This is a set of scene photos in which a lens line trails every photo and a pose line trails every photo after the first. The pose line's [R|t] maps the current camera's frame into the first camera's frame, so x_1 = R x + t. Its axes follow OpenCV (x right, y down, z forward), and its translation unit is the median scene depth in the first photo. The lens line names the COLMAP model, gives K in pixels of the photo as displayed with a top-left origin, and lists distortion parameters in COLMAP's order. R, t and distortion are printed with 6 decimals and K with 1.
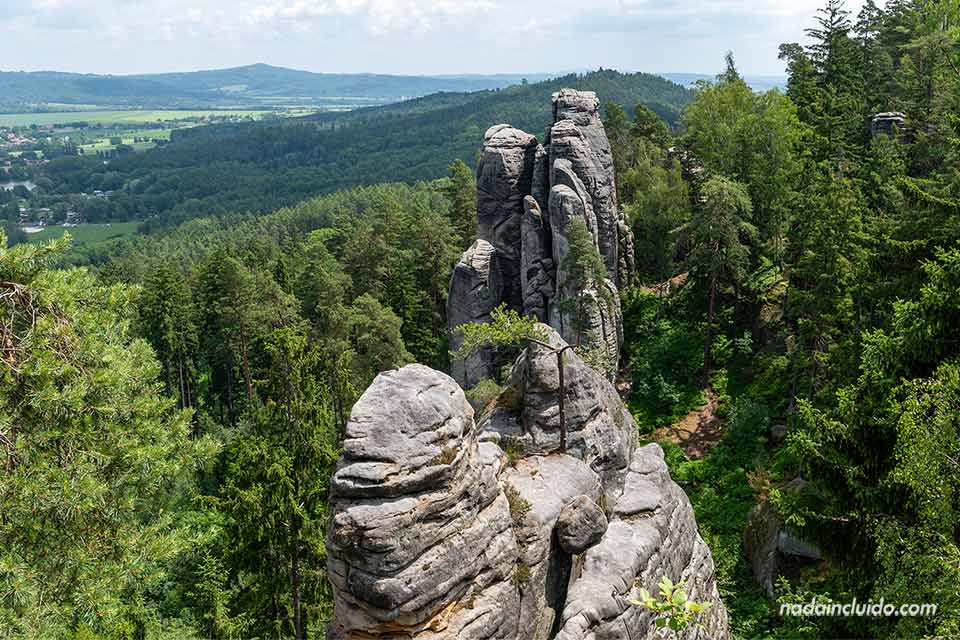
lens RADIAL K [[1029.0, 0, 478.7], [0, 1029.0, 321.1], [0, 0, 1]] dist [-0.023677, 0.000000]
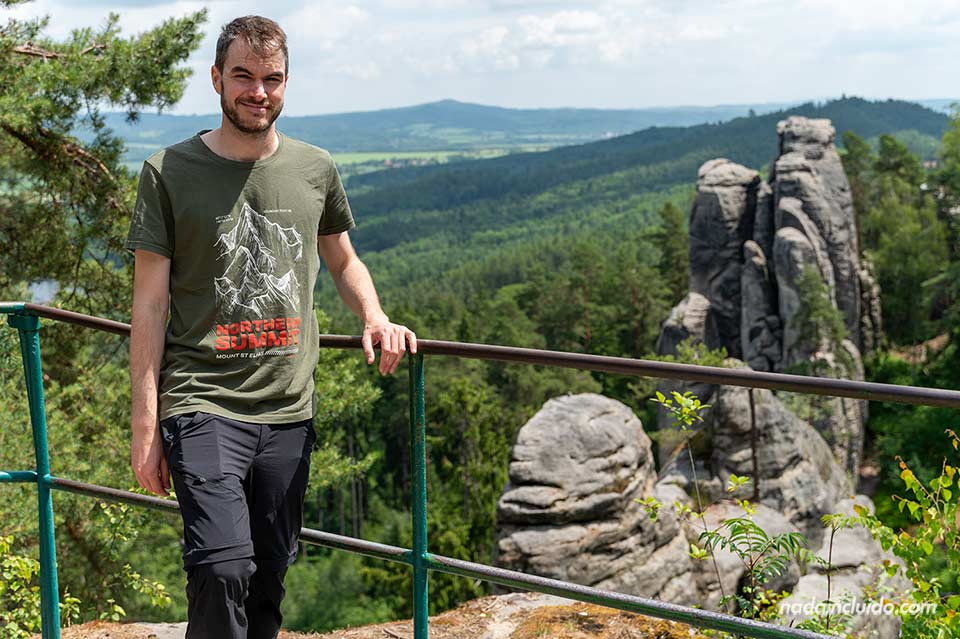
lens RADIAL K [[1312.2, 0, 480.5], [0, 1312.2, 318.7], [0, 0, 1]] dist [-0.025360, 0.000000]
pose [[0.982342, 0.005448, -0.187016, 0.032551], [-0.021719, 0.996139, -0.085065, 0.039482], [0.185830, 0.087624, 0.978667, -0.101958]]
